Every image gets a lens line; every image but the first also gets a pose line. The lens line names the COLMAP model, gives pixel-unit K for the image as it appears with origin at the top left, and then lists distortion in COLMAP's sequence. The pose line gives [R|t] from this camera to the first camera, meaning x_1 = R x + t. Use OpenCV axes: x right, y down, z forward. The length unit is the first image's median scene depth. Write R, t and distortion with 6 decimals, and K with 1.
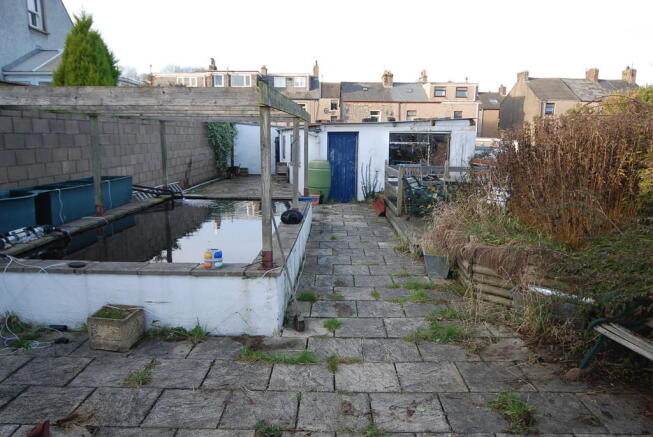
lens RADIAL K [[504.5, 0, 326.5], [0, 504.5, 218.5], [0, 0, 1]] dist [0.032772, -0.001743]
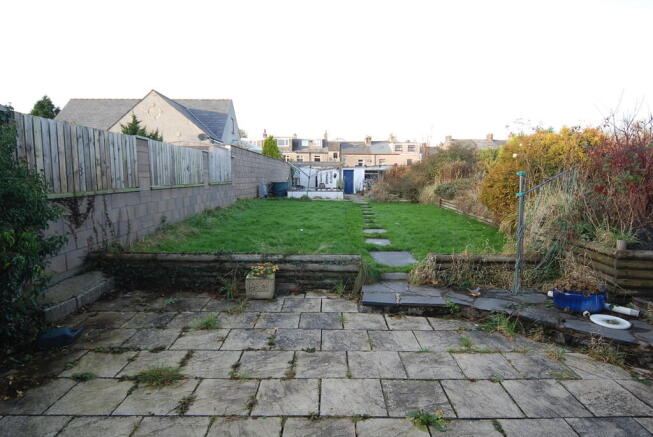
lens RADIAL K [[398.4, 0, 326.5], [0, 398.4, 218.5], [0, 0, 1]] dist [-0.000452, 0.000026]
pose [[0.999947, -0.009607, 0.003608, -0.026913], [0.009795, 0.998358, -0.056441, 0.060745], [-0.003060, 0.056473, 0.998399, -0.327139]]
